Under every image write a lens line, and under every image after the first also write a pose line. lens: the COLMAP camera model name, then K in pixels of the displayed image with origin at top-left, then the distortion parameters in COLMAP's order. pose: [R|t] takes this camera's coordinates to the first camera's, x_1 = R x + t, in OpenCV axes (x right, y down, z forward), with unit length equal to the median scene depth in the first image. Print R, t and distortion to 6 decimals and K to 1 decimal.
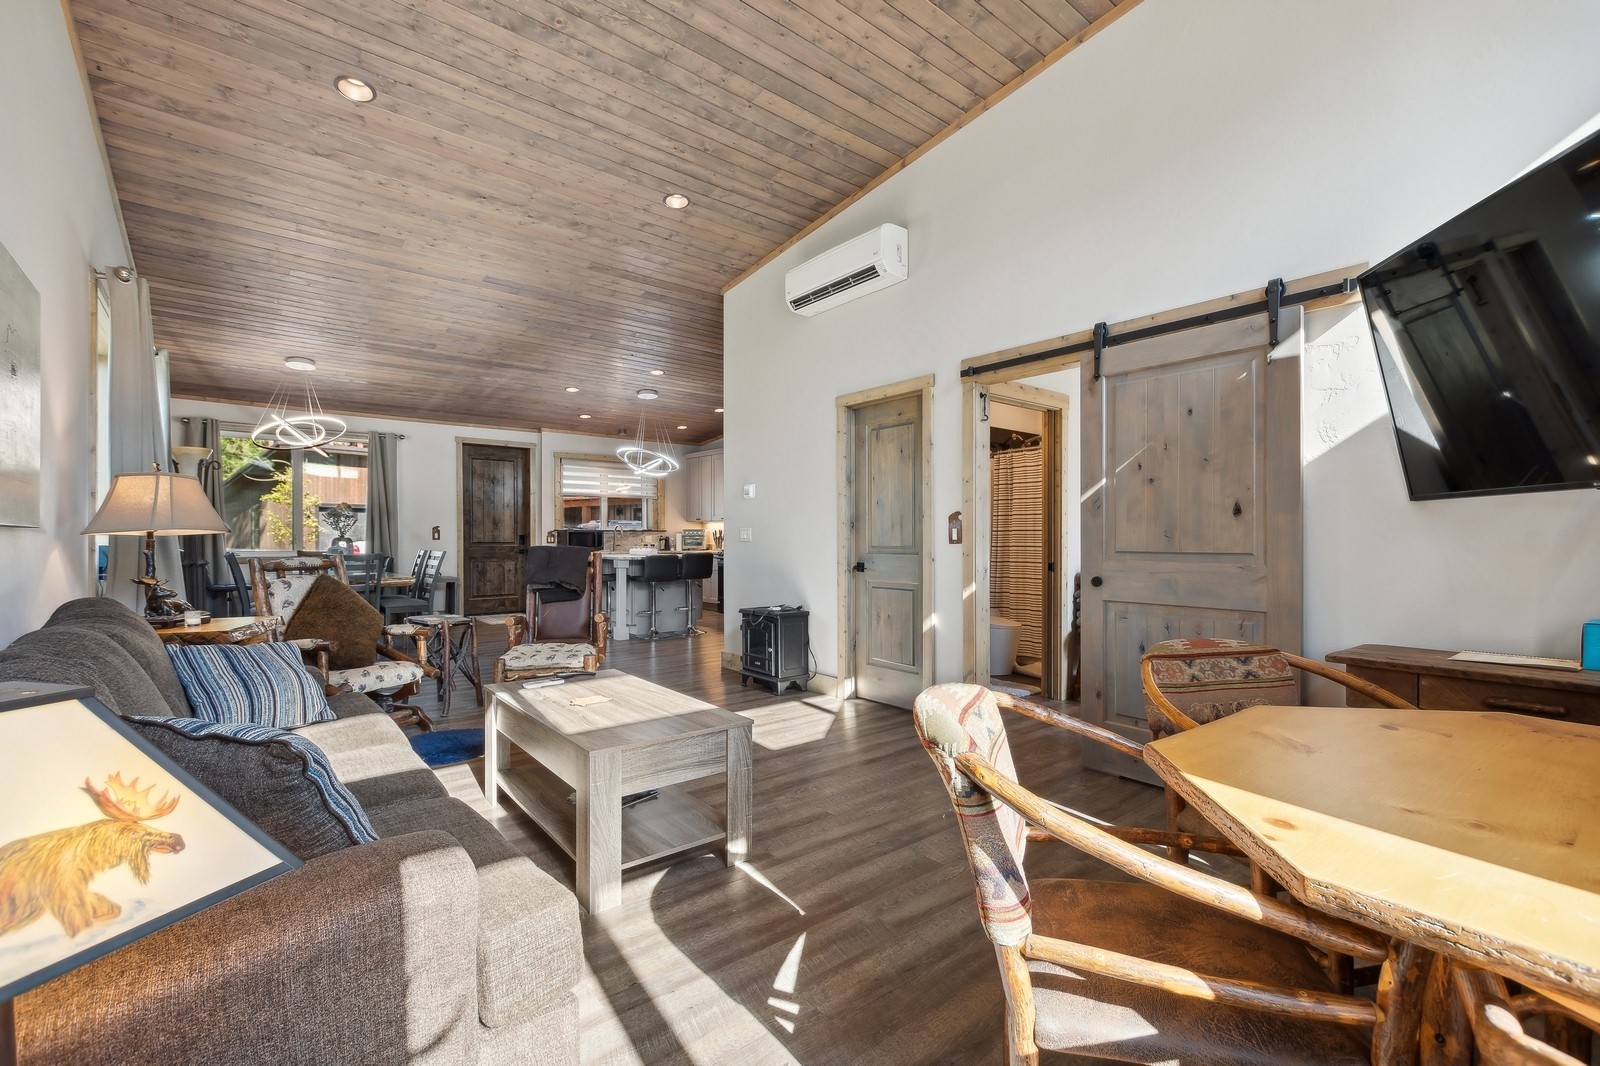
lens RADIAL K [[707.8, 0, 804.8], [0, 707.8, 534.3], [0, 0, 1]] dist [0.017719, -0.004722]
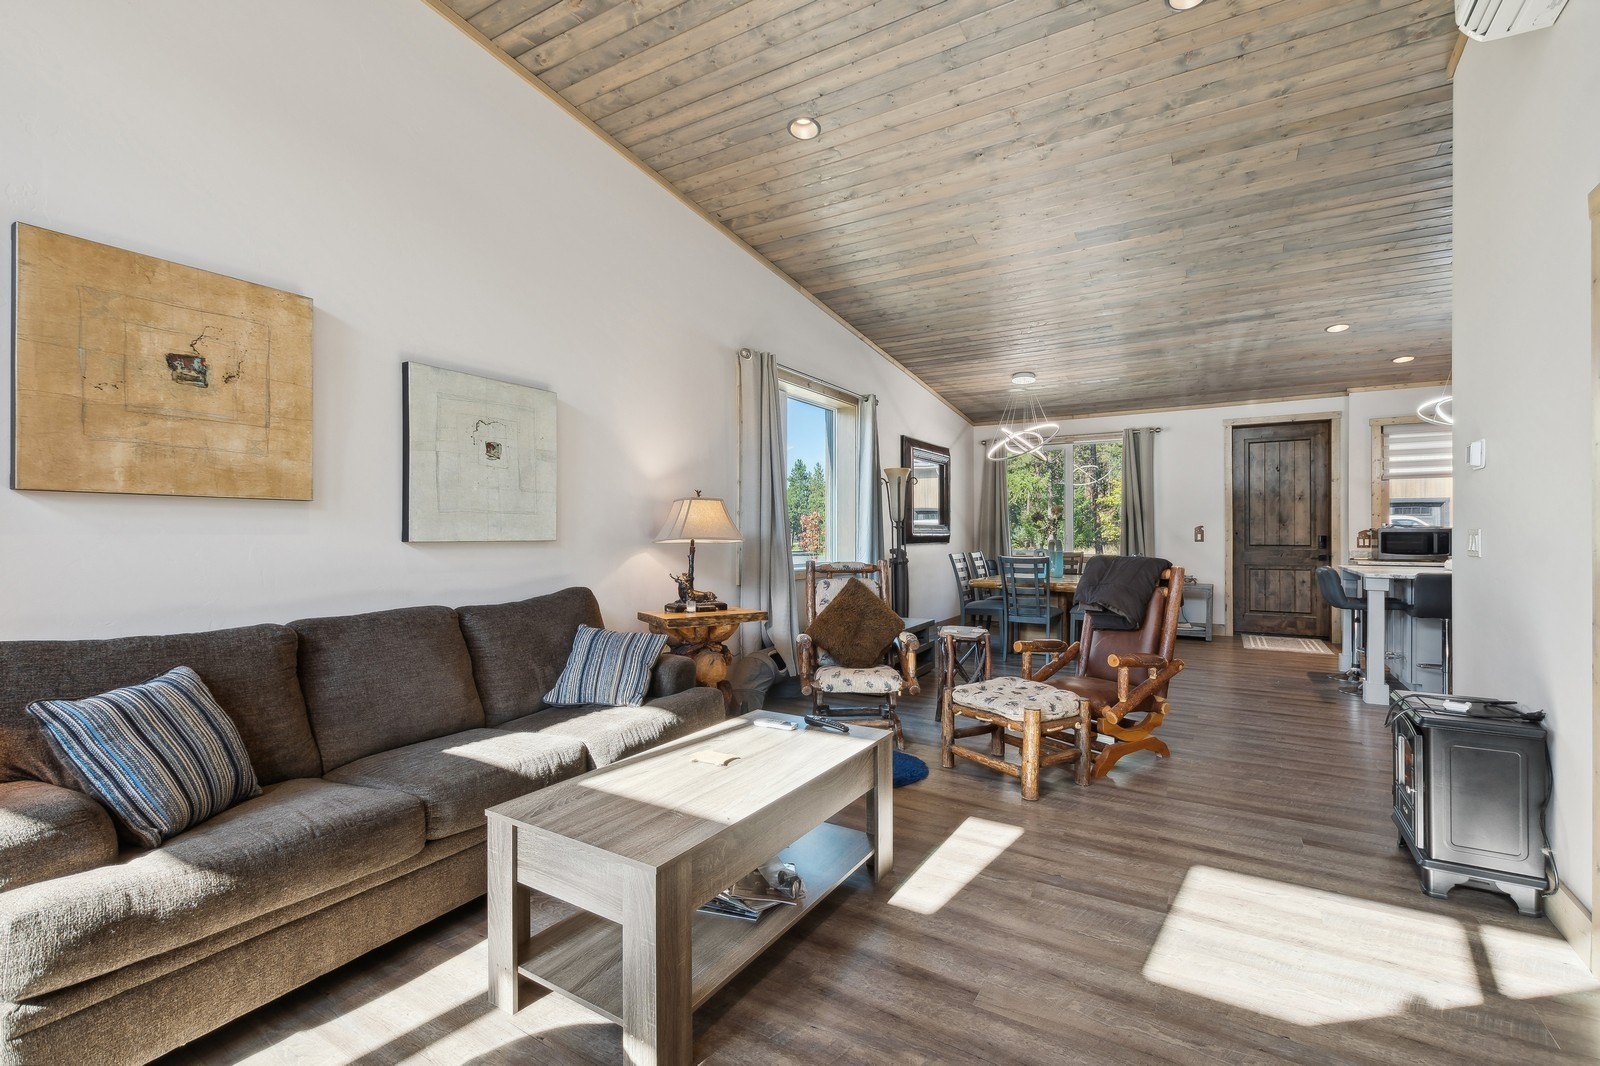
lens RADIAL K [[707.8, 0, 804.8], [0, 707.8, 534.3], [0, 0, 1]] dist [0.017719, -0.004722]
pose [[0.325692, 0.000744, -0.945476, 0.148185], [0.005471, 0.999981, 0.002671, -0.006302], [0.945460, -0.006043, 0.325682, 0.252624]]
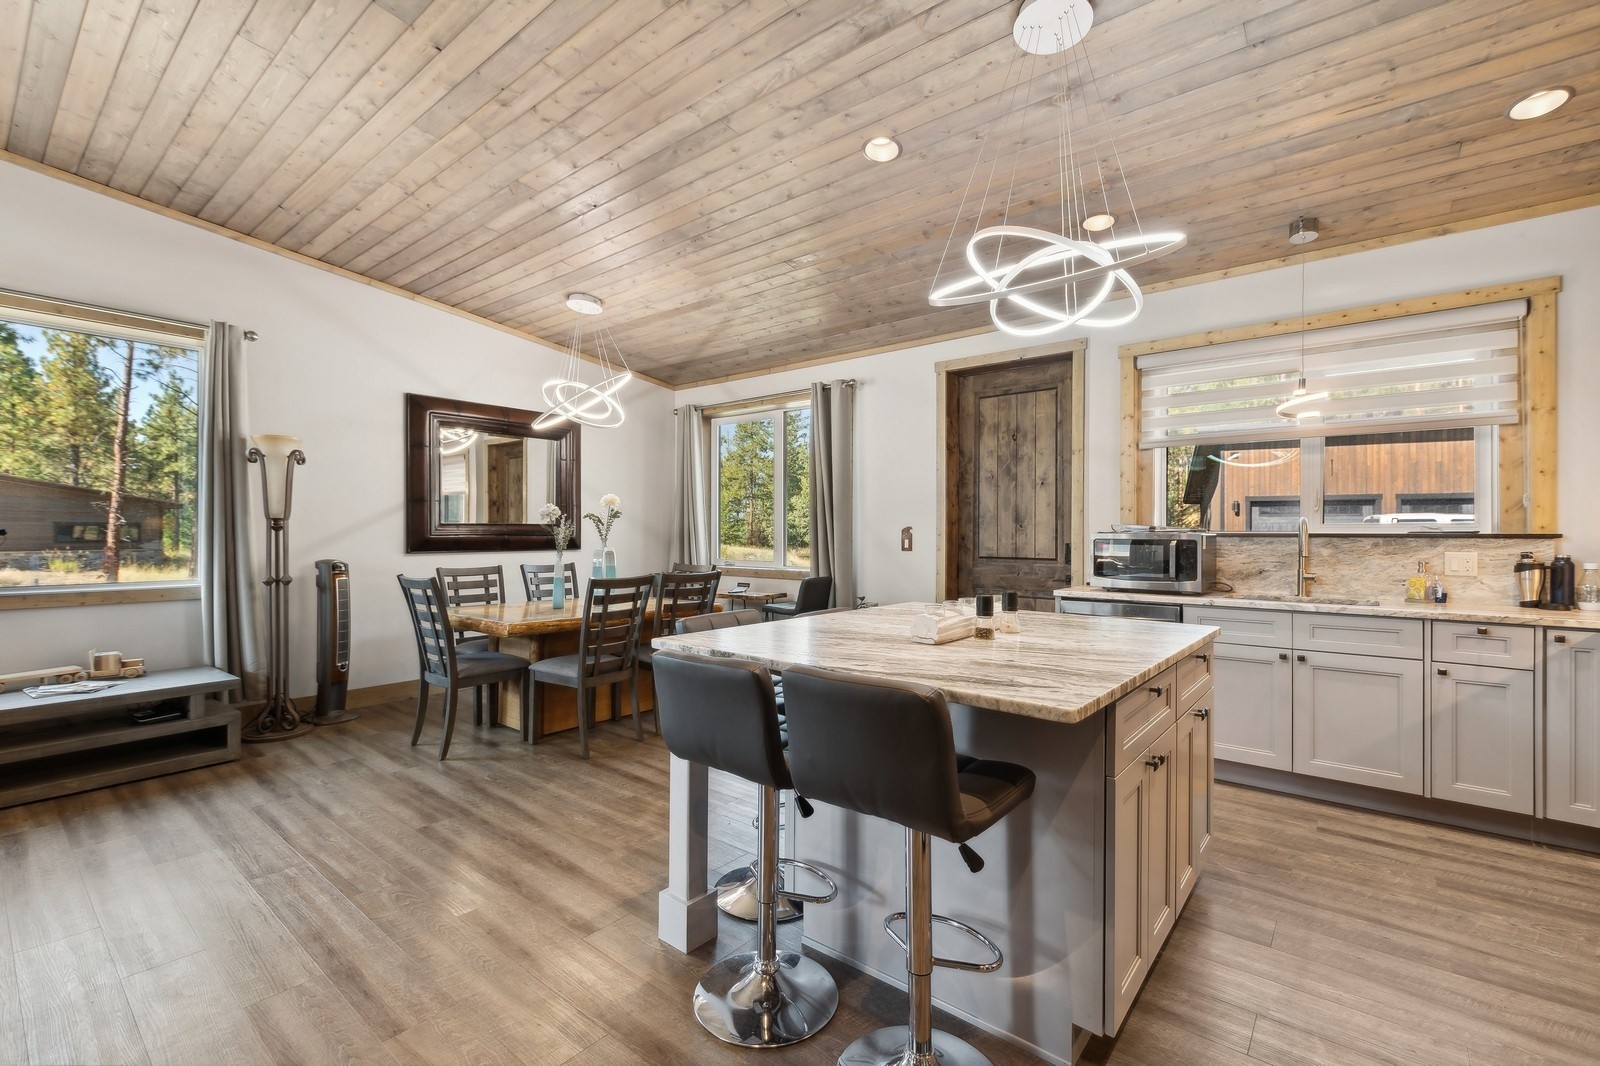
lens RADIAL K [[707.8, 0, 804.8], [0, 707.8, 534.3], [0, 0, 1]] dist [0.017719, -0.004722]
pose [[0.186930, 0.002733, -0.982369, 0.025167], [0.000352, 0.999996, 0.002849, -0.007329], [0.982373, -0.000878, 0.186928, 0.799691]]
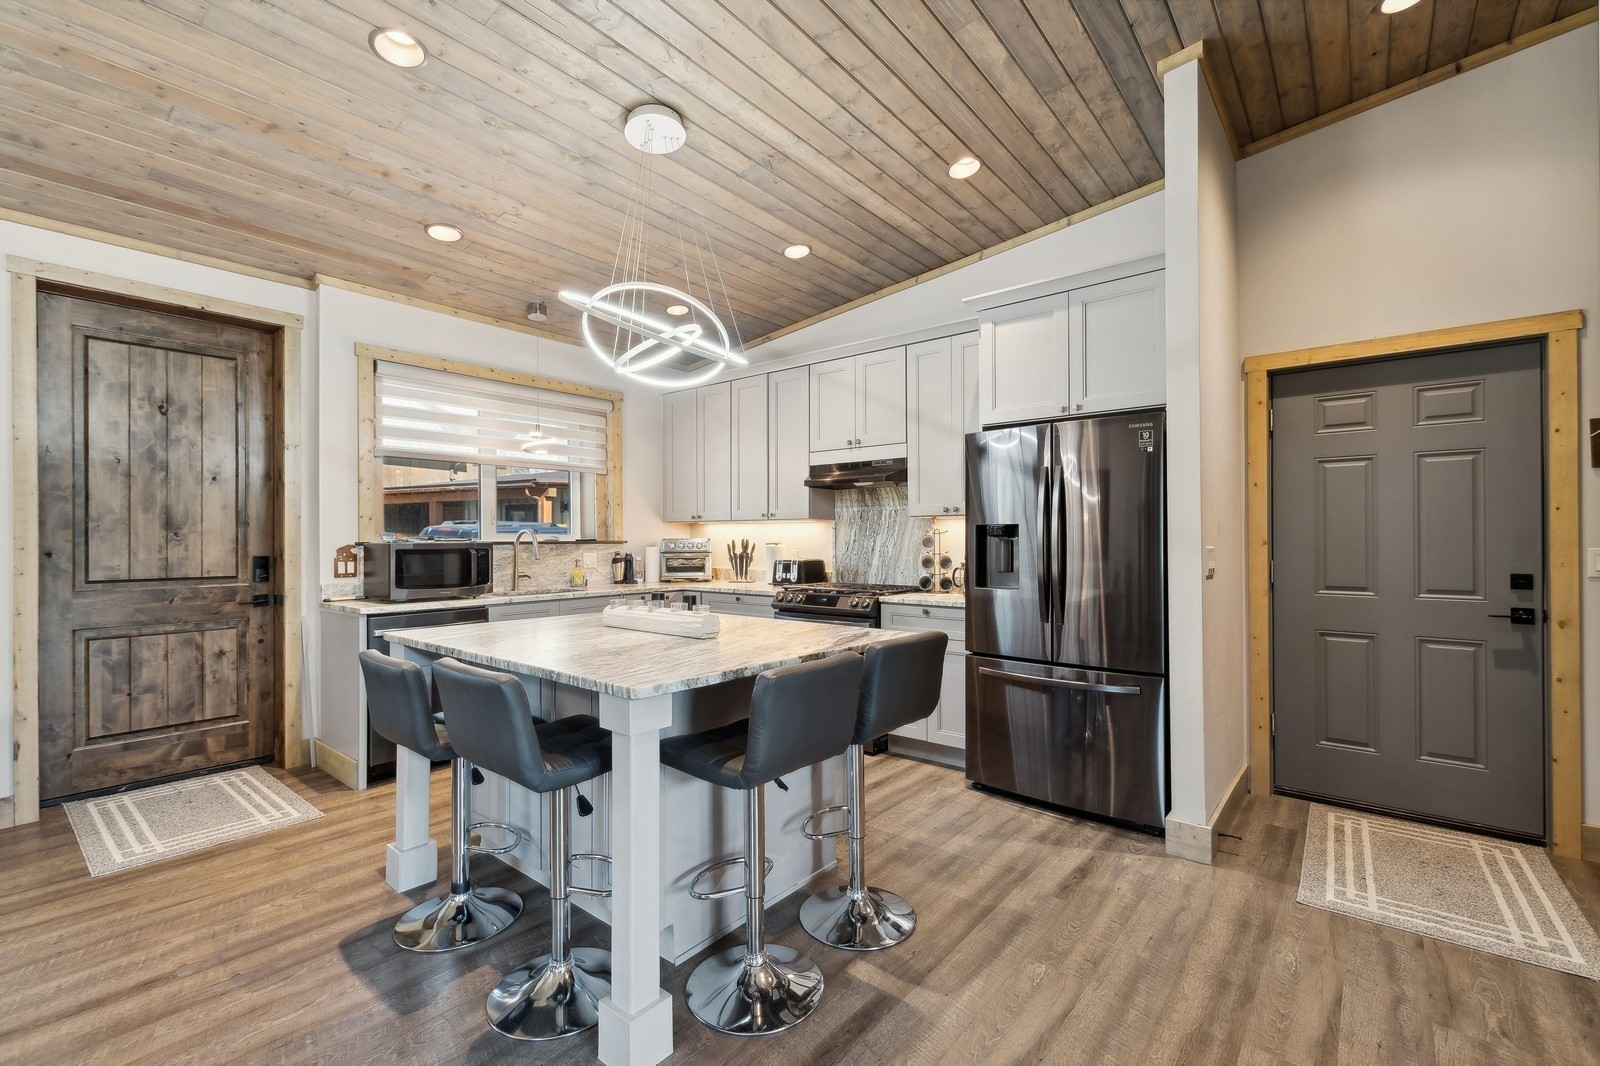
lens RADIAL K [[707.8, 0, 804.8], [0, 707.8, 534.3], [0, 0, 1]] dist [0.017719, -0.004722]
pose [[0.983386, -0.002983, 0.181505, -0.196324], [0.003456, 0.999991, -0.002288, -0.009823], [-0.181496, 0.002877, 0.983387, 0.616178]]
